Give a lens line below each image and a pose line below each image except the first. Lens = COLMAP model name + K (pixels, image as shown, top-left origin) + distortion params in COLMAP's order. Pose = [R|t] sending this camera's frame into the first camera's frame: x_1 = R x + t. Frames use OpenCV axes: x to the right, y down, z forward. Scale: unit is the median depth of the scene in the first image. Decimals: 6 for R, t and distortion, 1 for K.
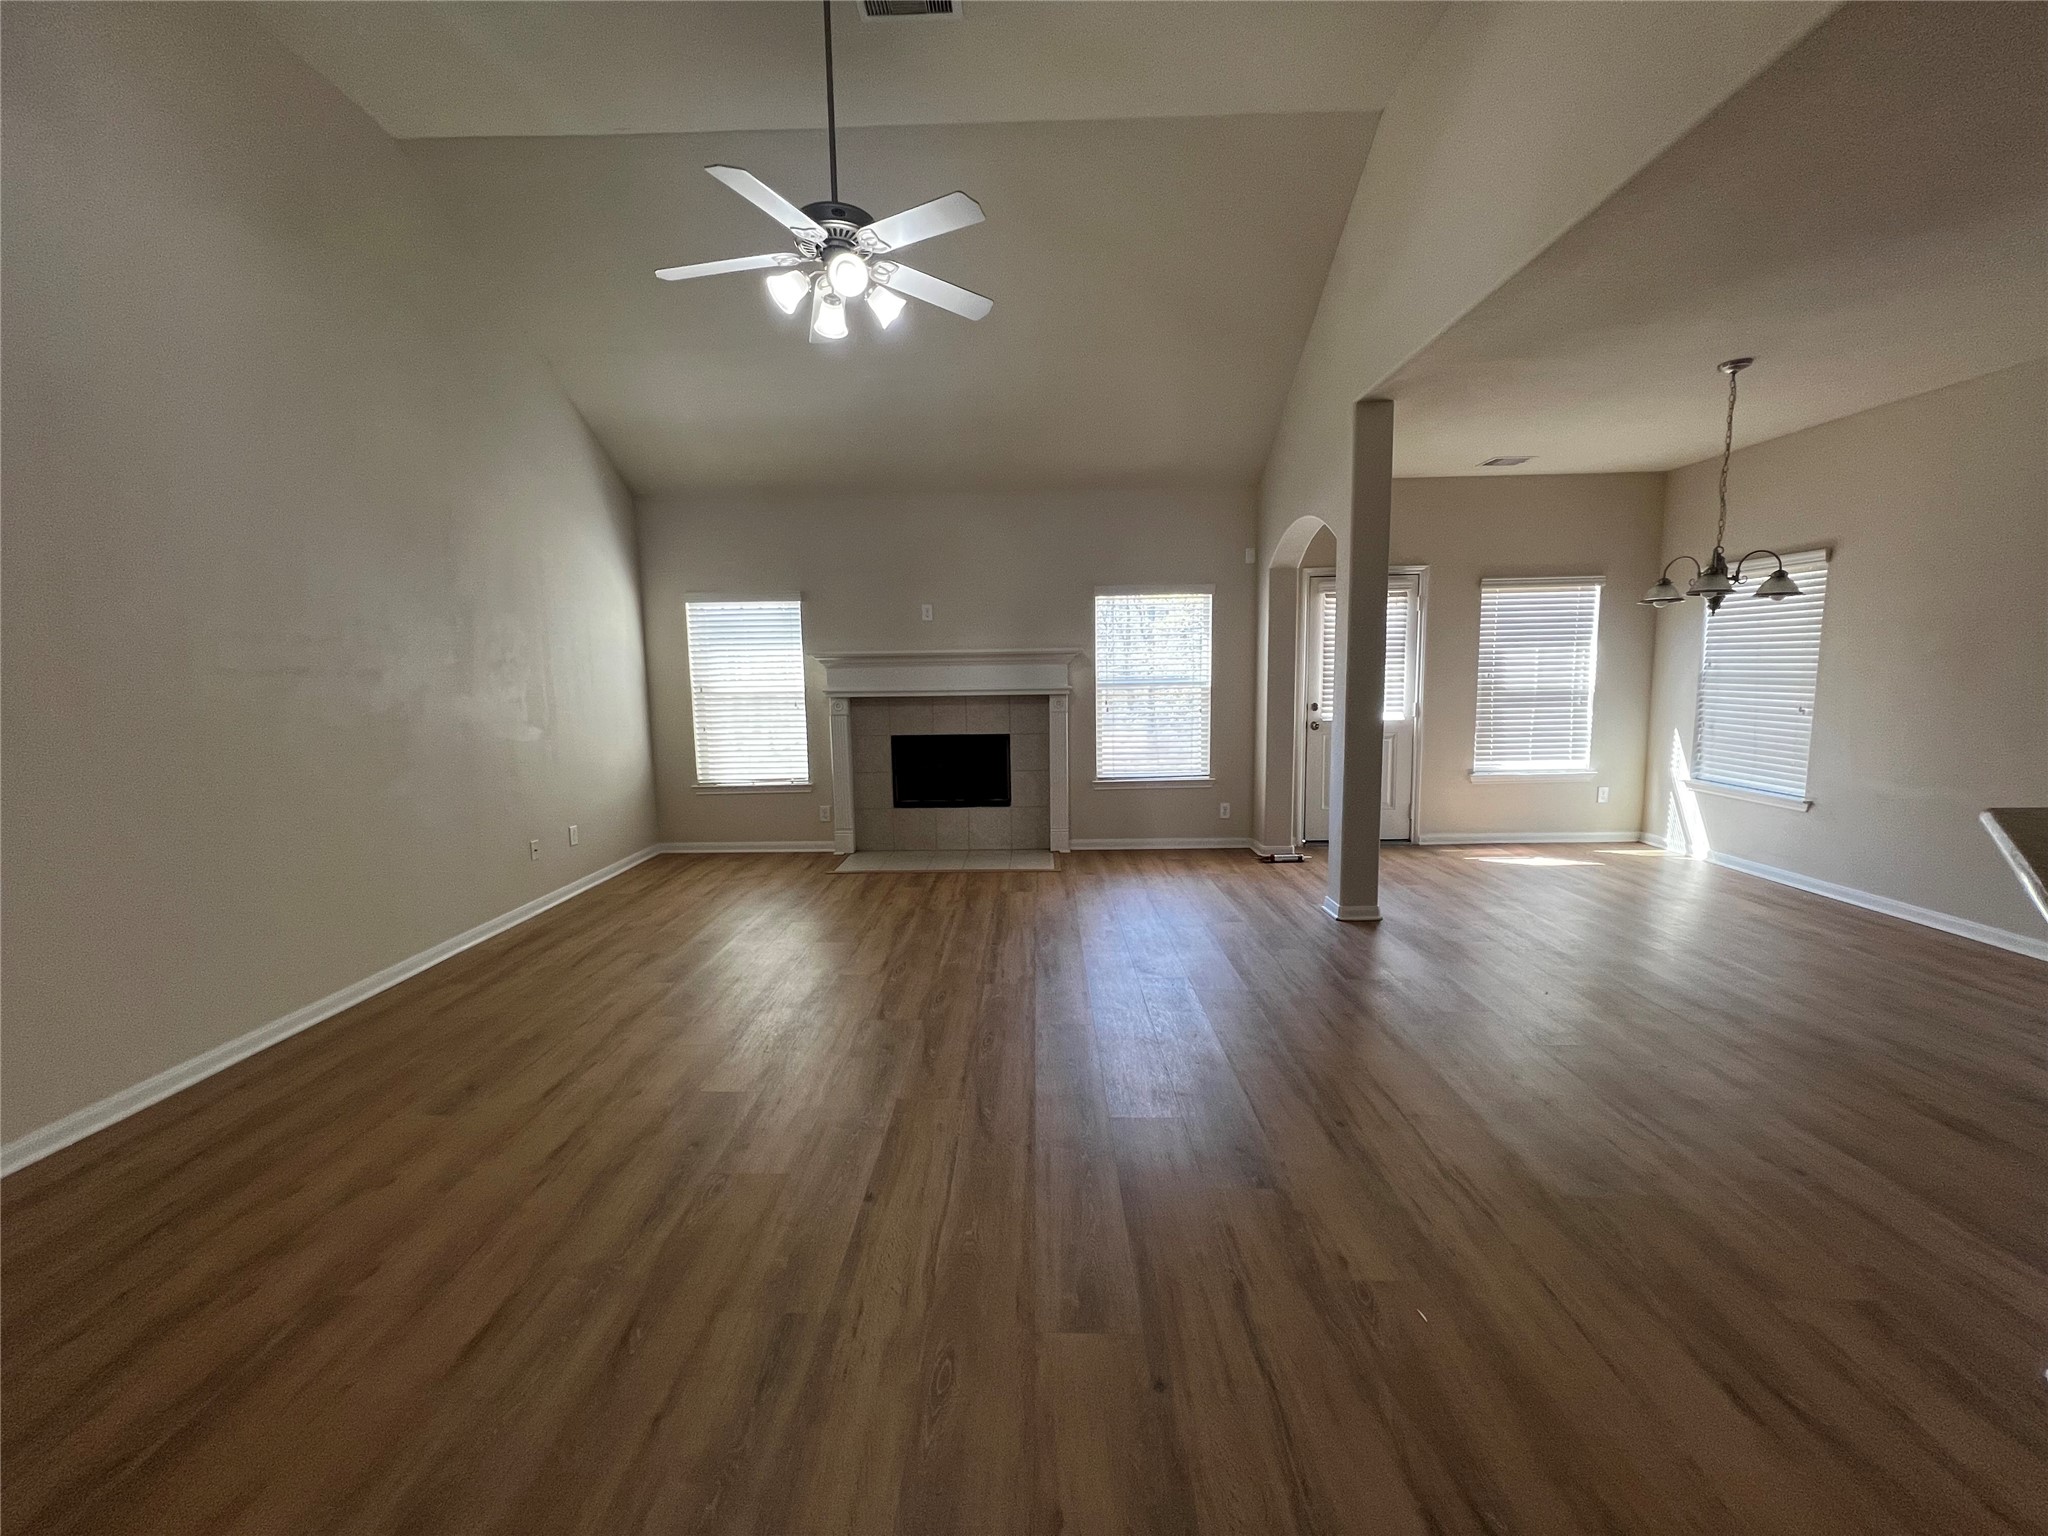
lens RADIAL K [[818.0, 0, 1026.3], [0, 818.0, 764.0], [0, 0, 1]] dist [0.001969, 0.000400]
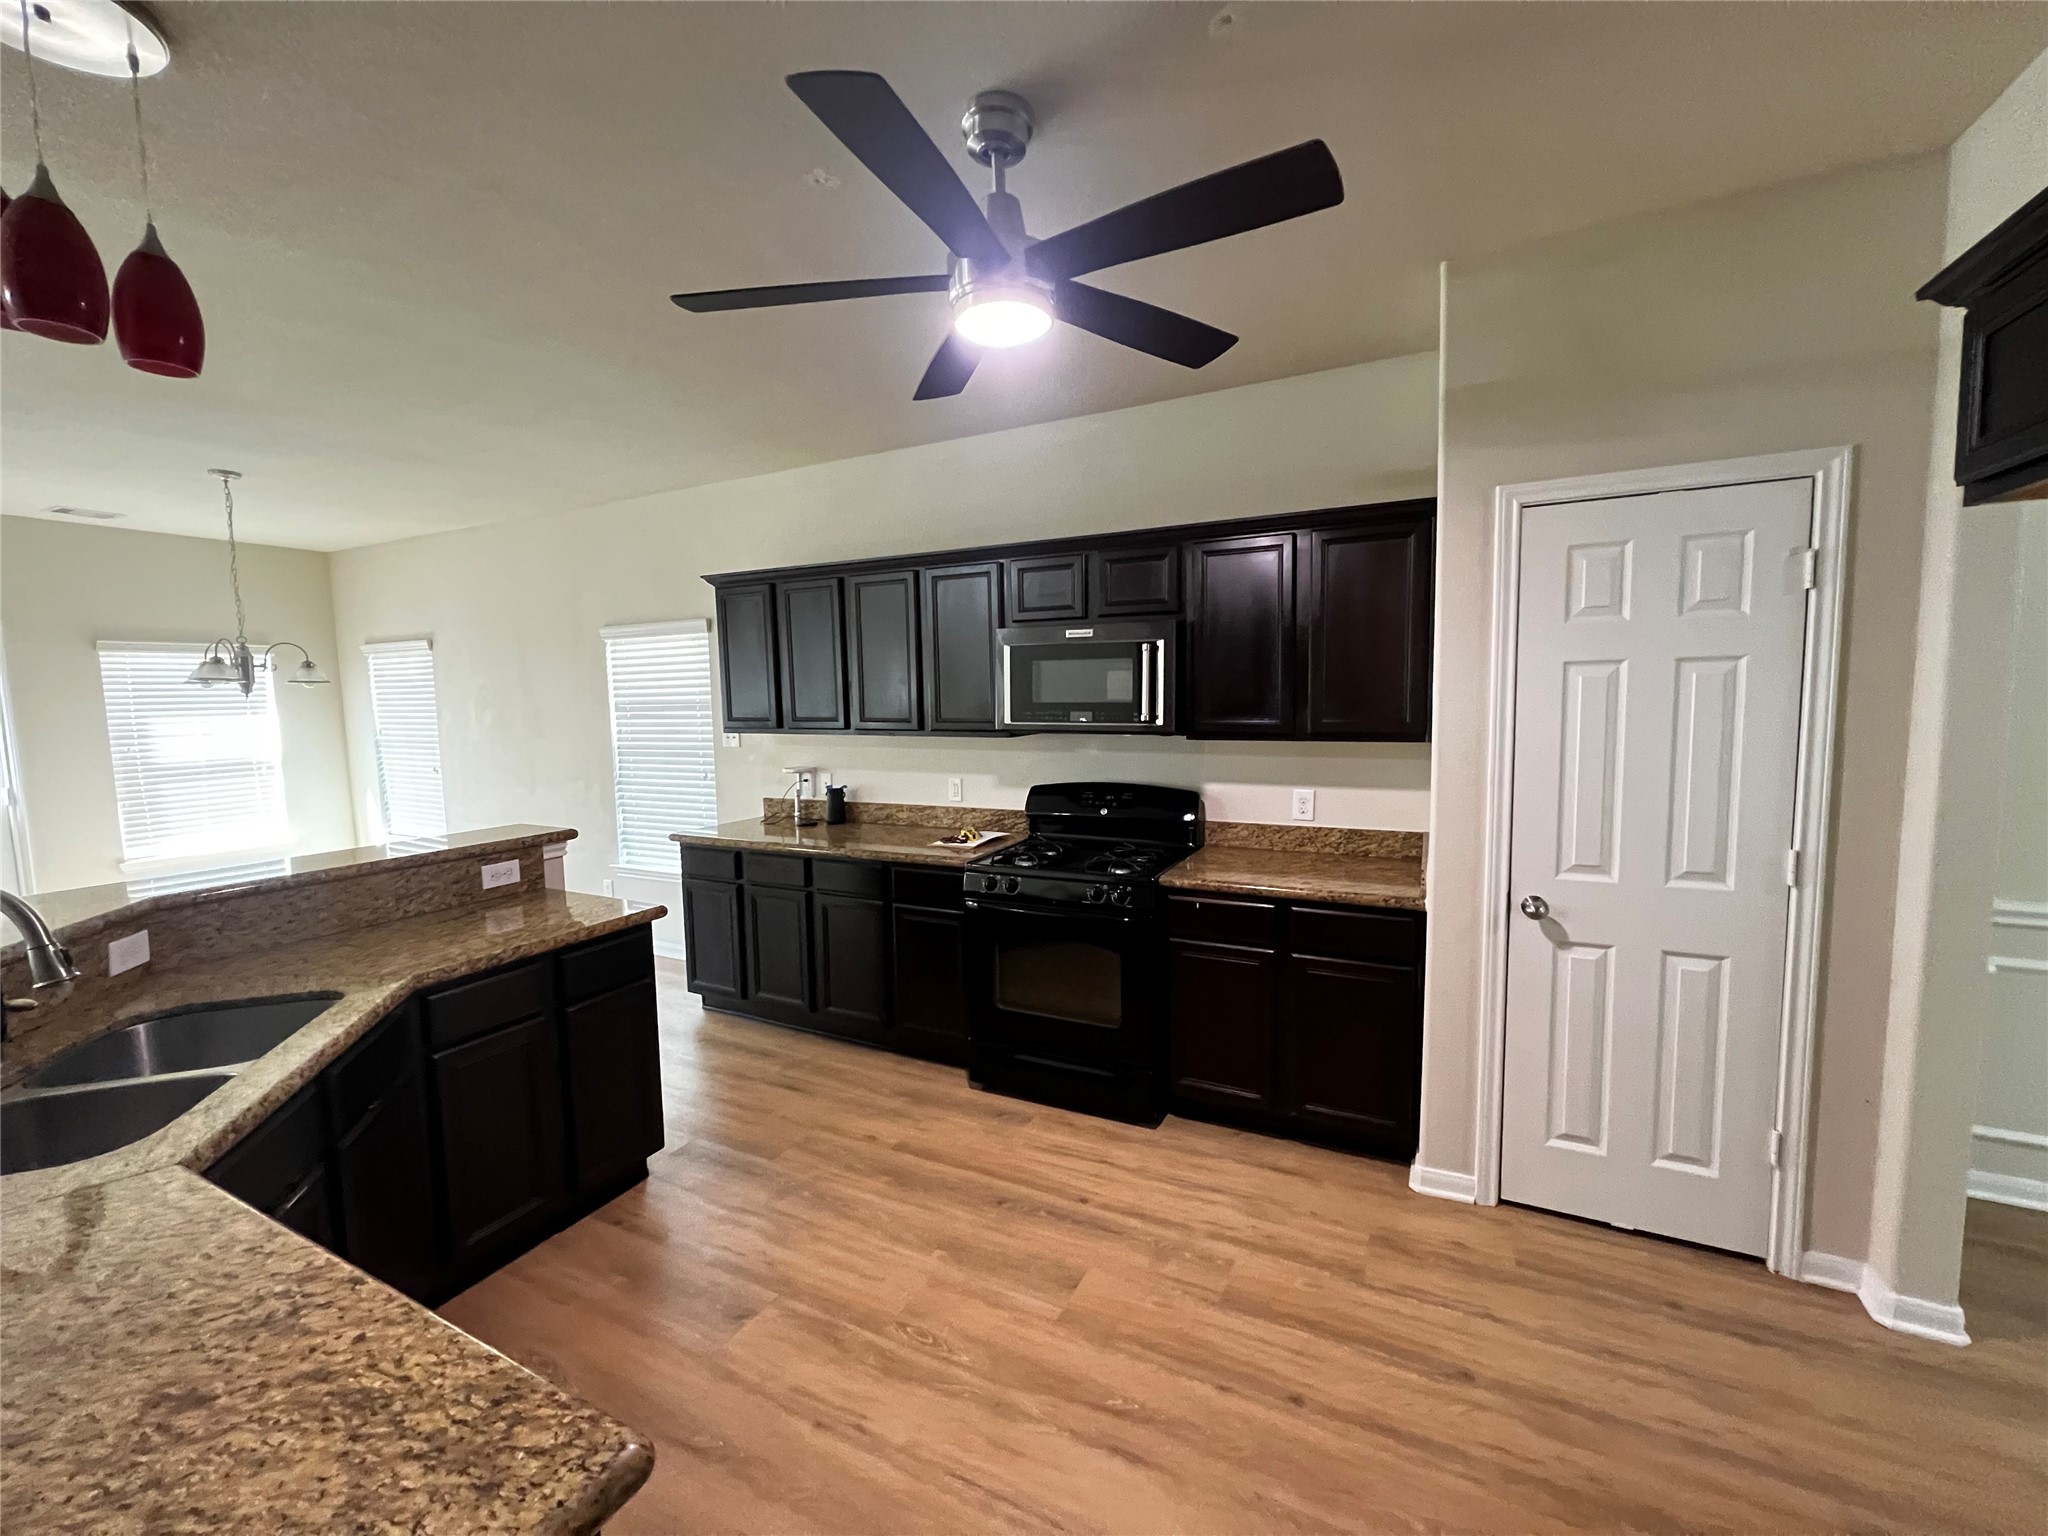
lens RADIAL K [[818.0, 0, 1014.5], [0, 818.0, 765.6], [0, 0, 1]] dist [0.001969, 0.000400]
pose [[0.445377, -0.071767, 0.892462, 0.198840], [0.116145, 0.992991, 0.021890, 0.000102], [-0.887778, 0.093905, 0.450590, -0.242826]]
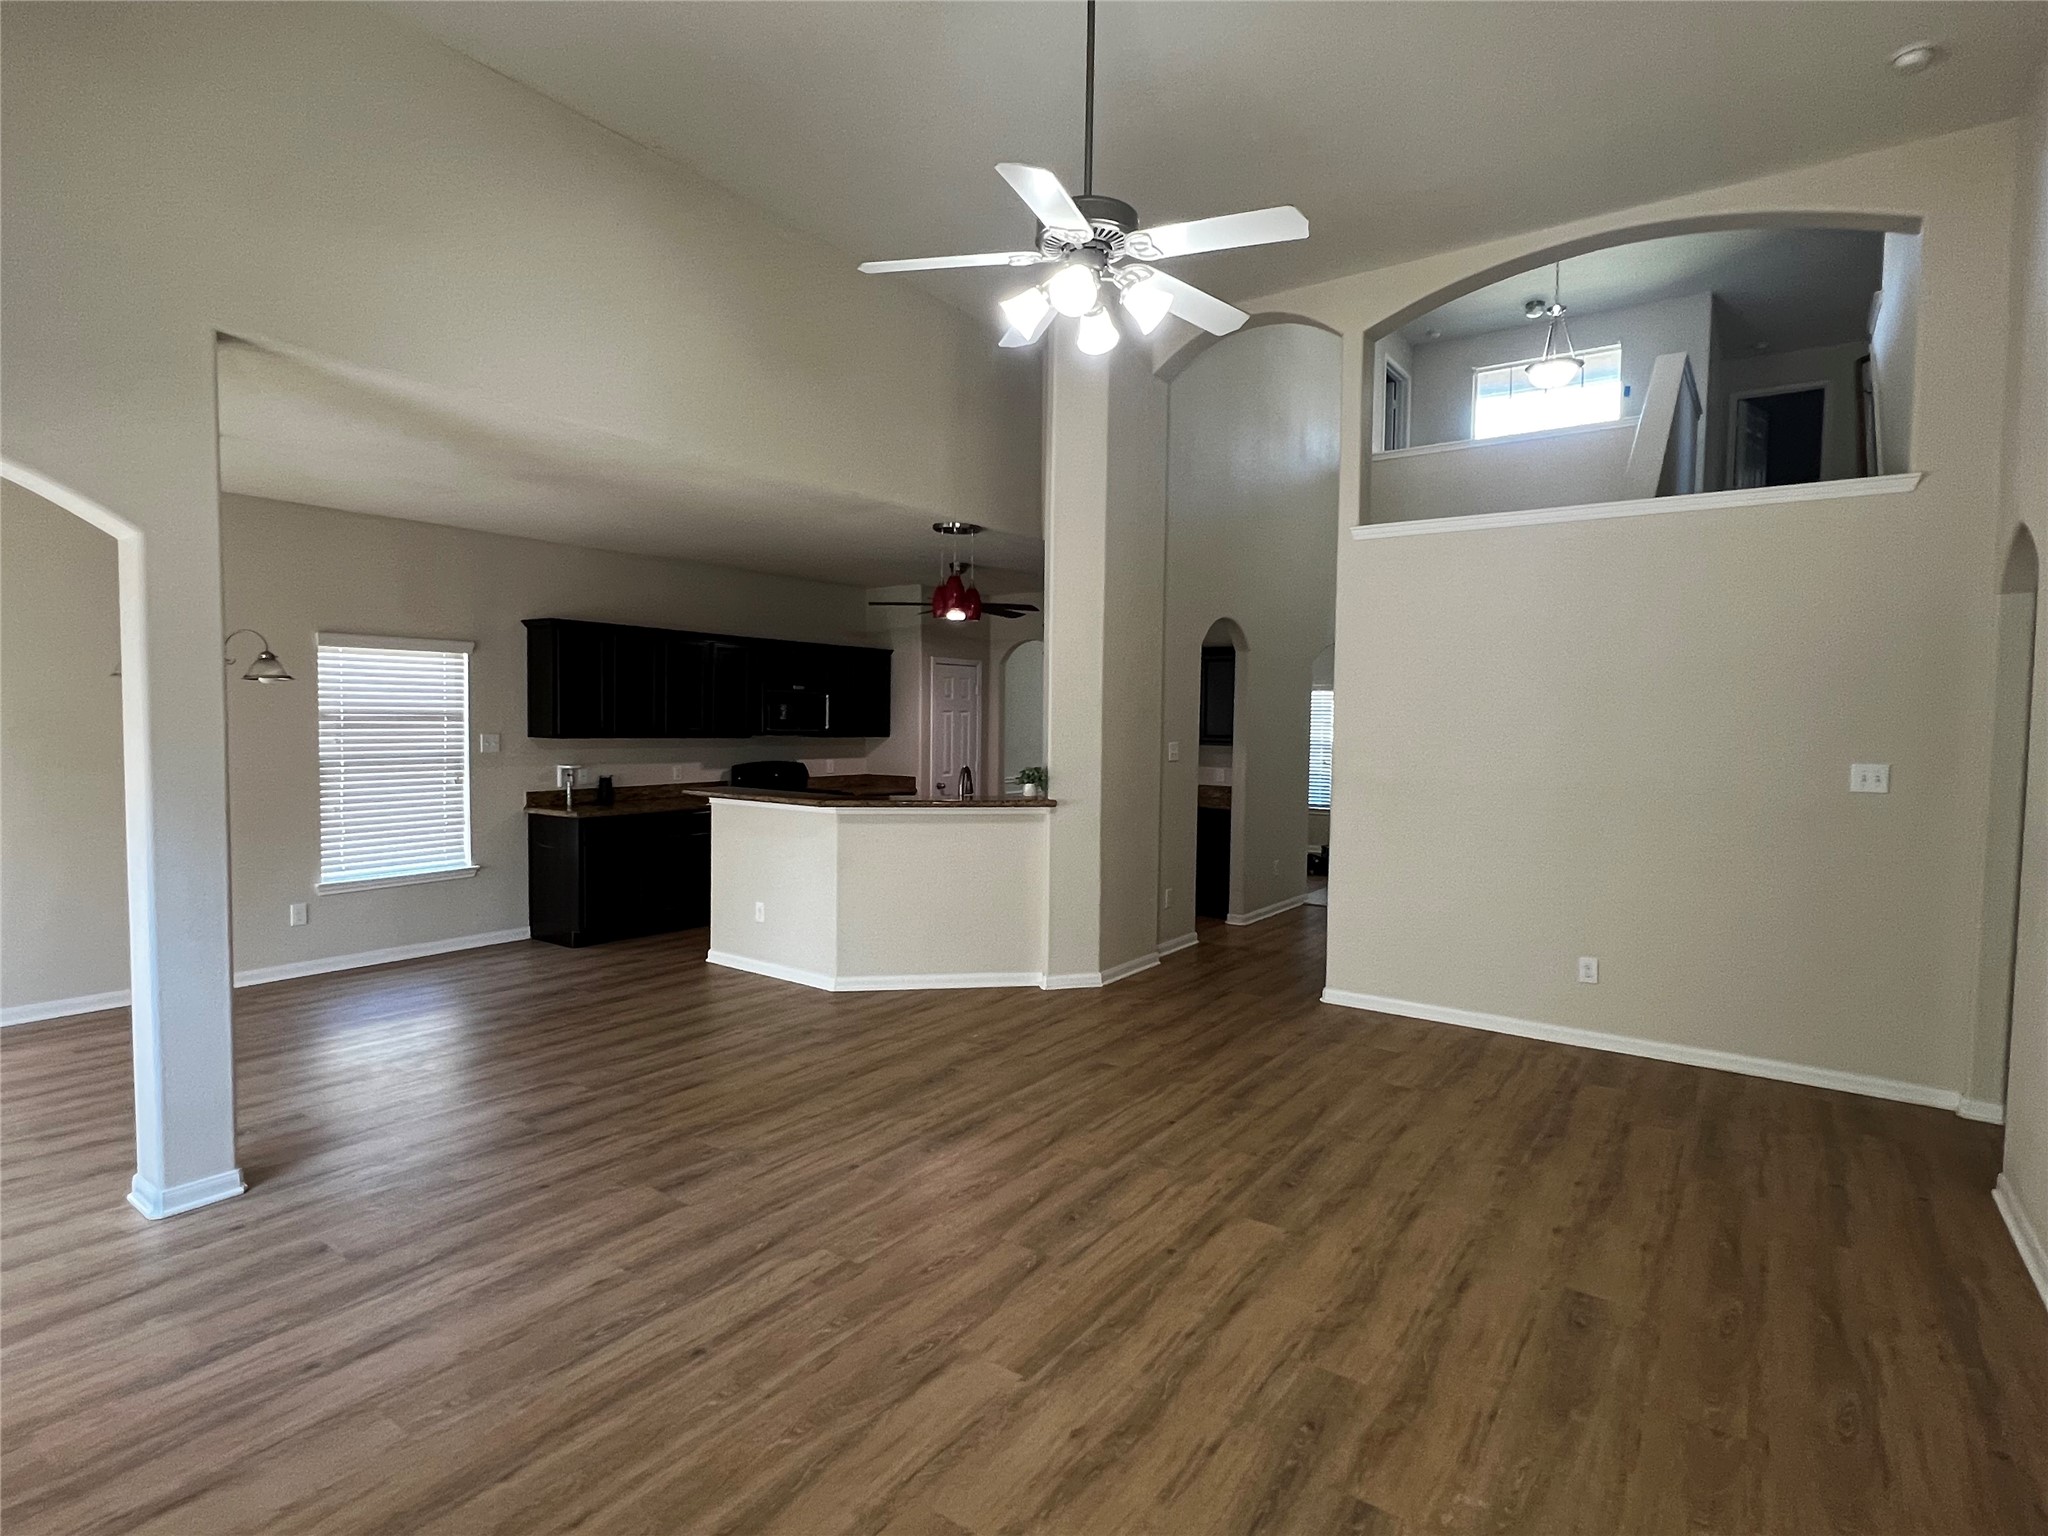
lens RADIAL K [[1048.4, 0, 1021.1], [0, 1048.4, 766.7], [0, 0, 1]] dist [-0.001588, 0.000378]
pose [[-0.818164, -0.019669, 0.574649, -0.357511], [0.069236, 0.988773, 0.132420, -0.122915], [-0.570801, 0.148128, -0.807616, 0.890257]]
